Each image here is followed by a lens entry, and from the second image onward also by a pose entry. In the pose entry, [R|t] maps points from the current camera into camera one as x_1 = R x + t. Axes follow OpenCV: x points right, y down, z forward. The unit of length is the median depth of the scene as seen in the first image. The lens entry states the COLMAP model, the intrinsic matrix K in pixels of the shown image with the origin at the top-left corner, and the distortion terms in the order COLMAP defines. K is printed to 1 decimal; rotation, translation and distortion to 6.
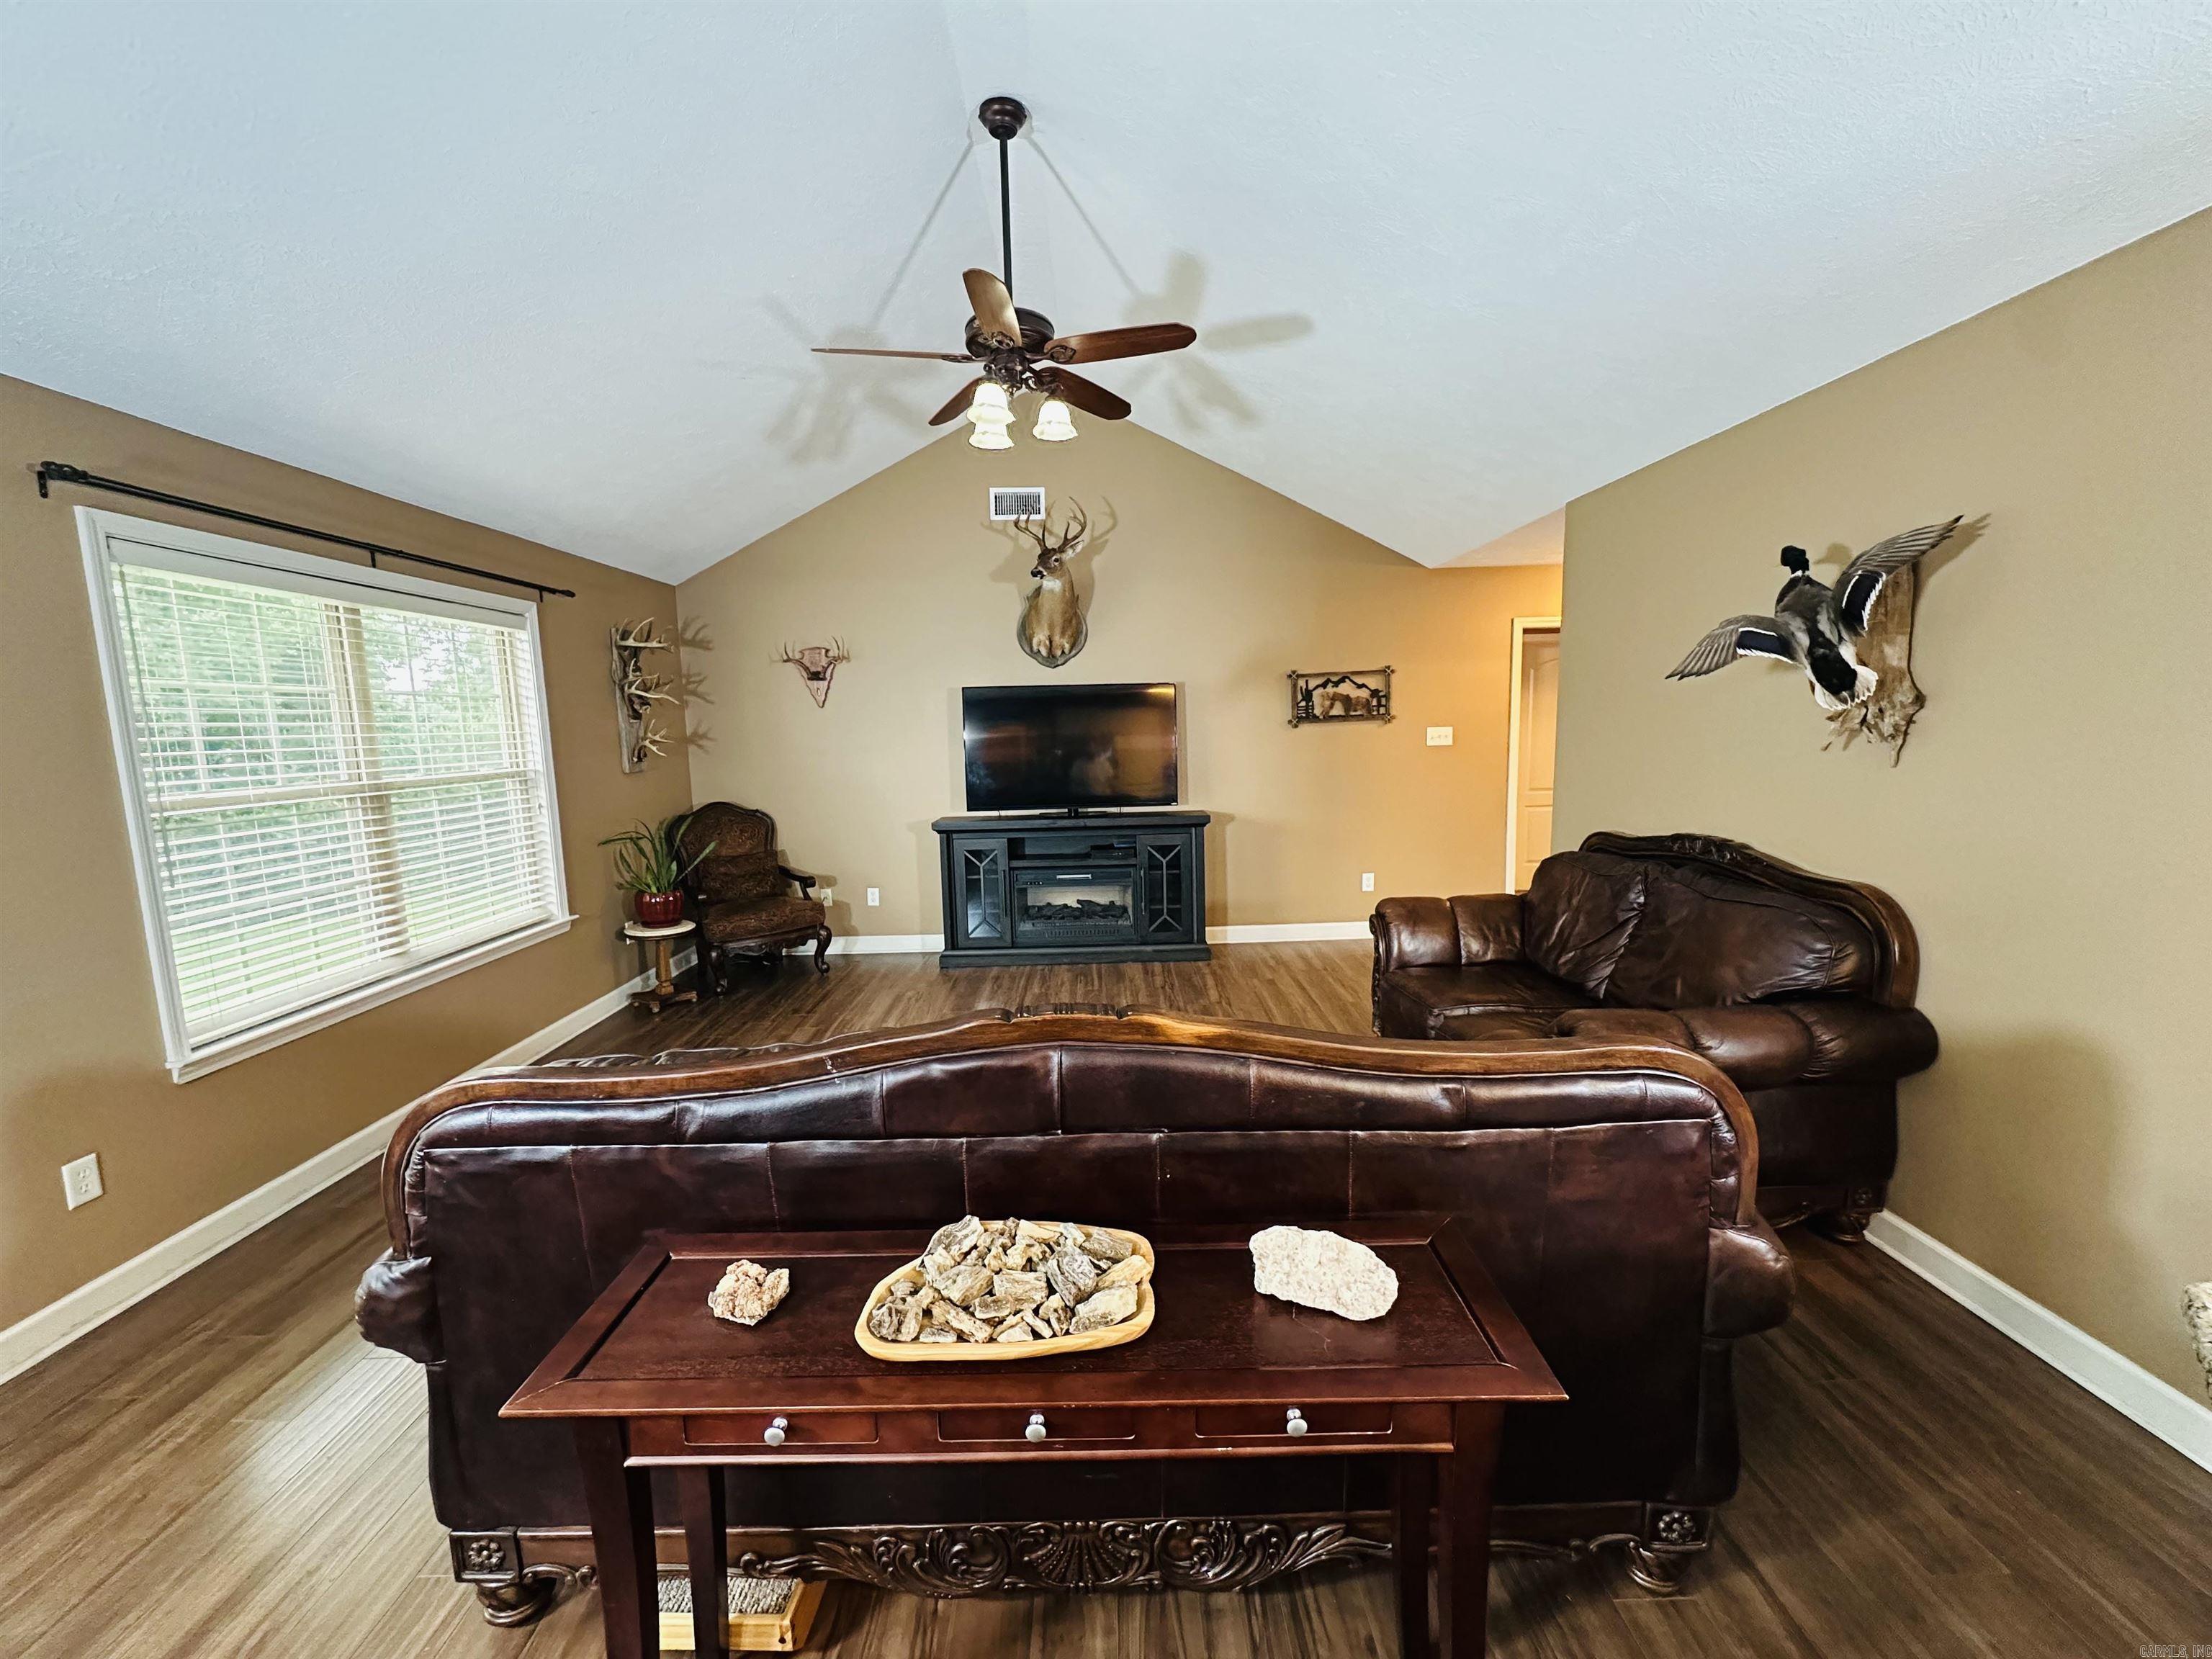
lens RADIAL K [[884.8, 0, 1105.6], [0, 884.8, 838.5], [0, 0, 1]] dist [0.000089, 0.000708]
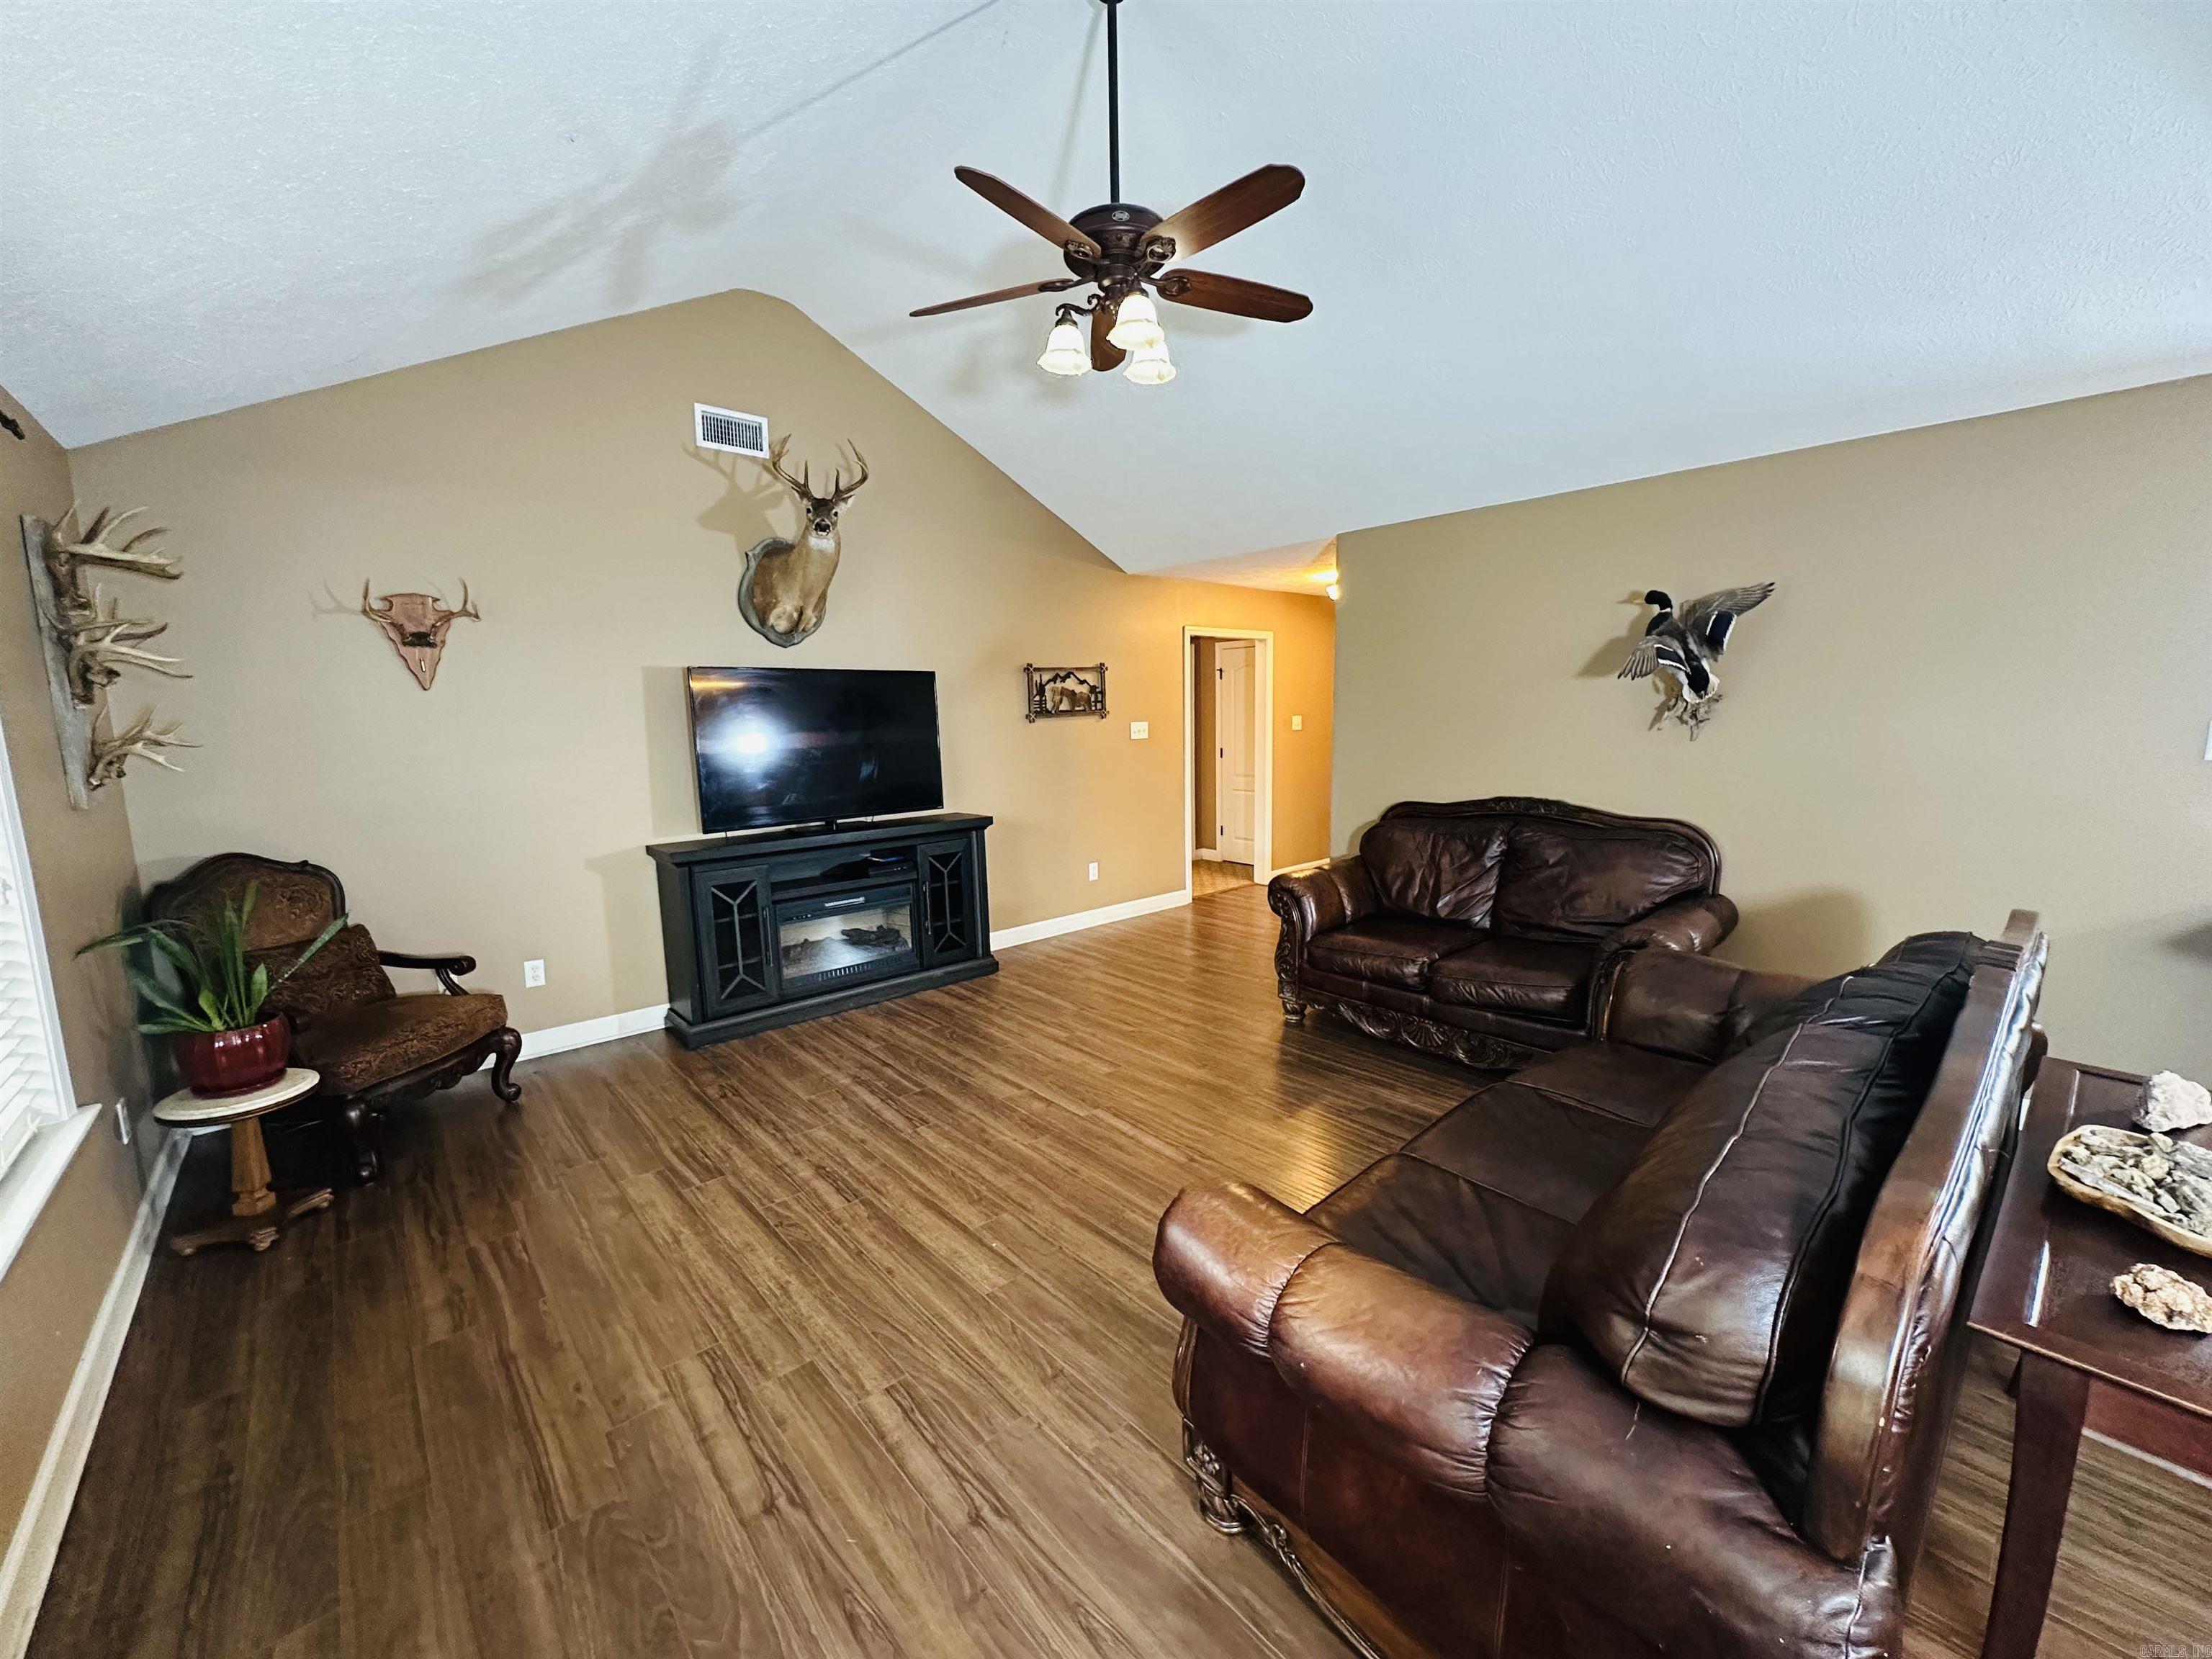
lens RADIAL K [[884.8, 0, 1111.3], [0, 884.8, 837.4], [0, 0, 1]] dist [0.000089, 0.000708]
pose [[0.754936, -0.084206, 0.650370, -0.381899], [0.086926, 0.995820, 0.028031, -0.018899], [-0.650012, 0.035372, 0.759100, 0.212244]]
